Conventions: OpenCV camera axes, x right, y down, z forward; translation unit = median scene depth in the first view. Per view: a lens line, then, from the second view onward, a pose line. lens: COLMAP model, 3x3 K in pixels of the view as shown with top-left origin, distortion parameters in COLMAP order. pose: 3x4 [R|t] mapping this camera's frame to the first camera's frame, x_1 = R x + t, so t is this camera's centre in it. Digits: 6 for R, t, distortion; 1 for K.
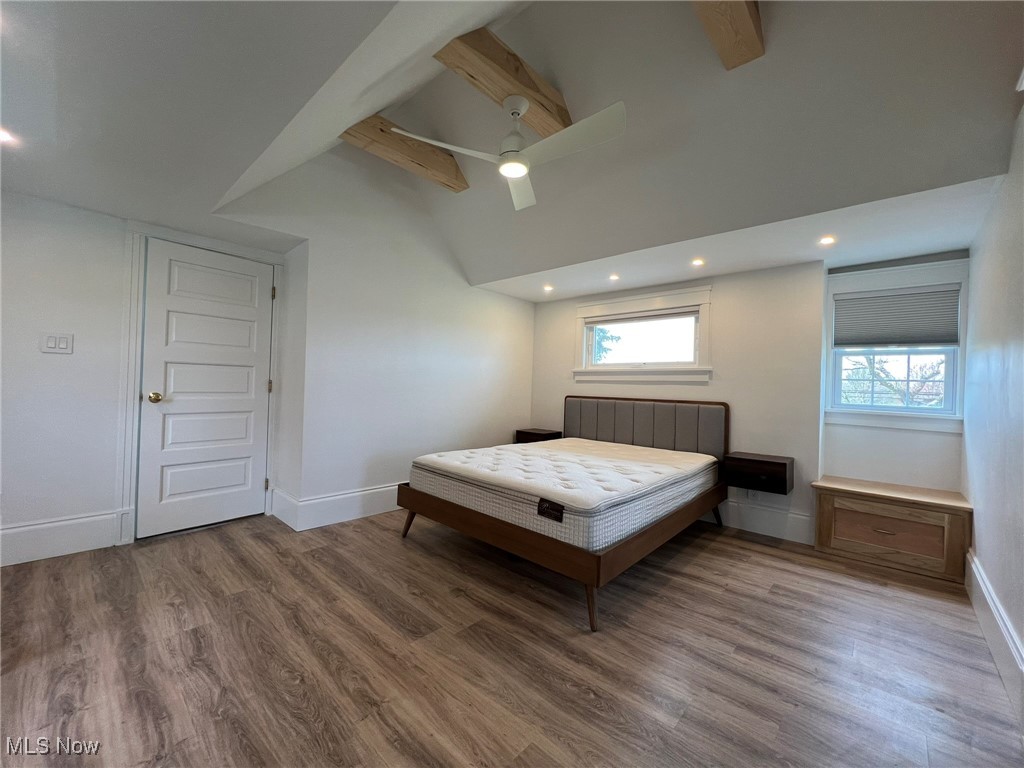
lens RADIAL K [[411.1, 0, 510.7], [0, 411.1, 384.7], [0, 0, 1]] dist [0.000962, -0.000345]
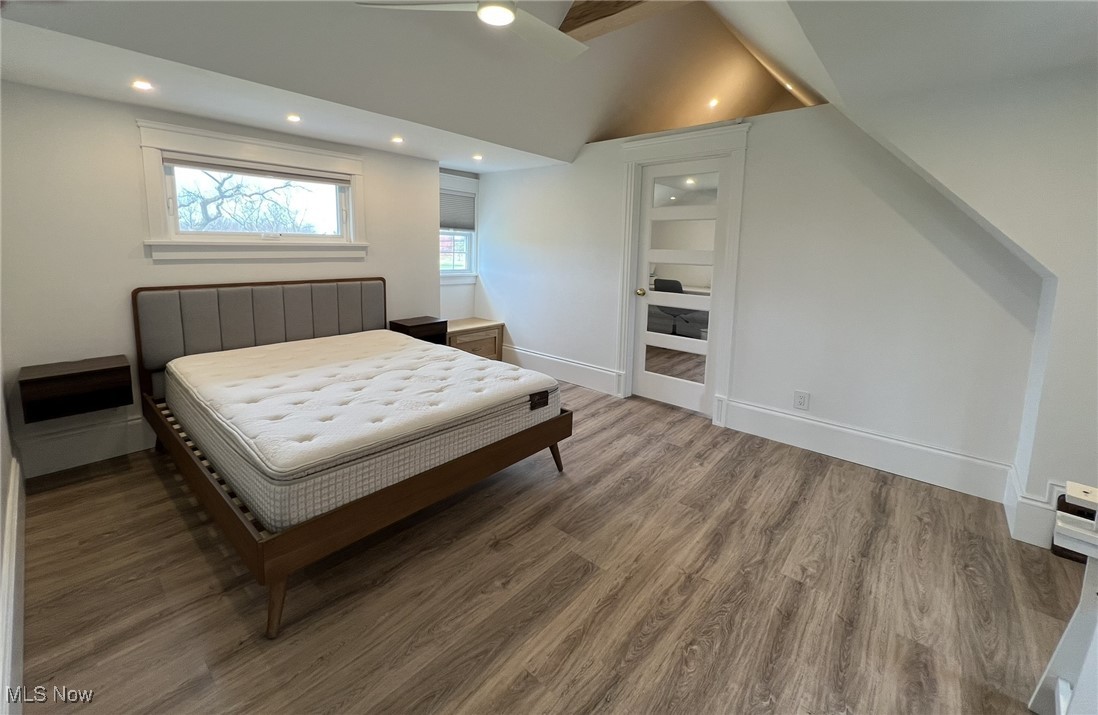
lens RADIAL K [[446.5, 0, 535.5], [0, 446.5, 303.4], [0, 0, 1]] dist [-0.004775, -0.000095]
pose [[-0.022148, -0.157597, 0.987255, -1.061217], [-0.023765, 0.987301, 0.157071, -0.135191], [-0.999472, -0.019983, -0.025612, 1.085890]]
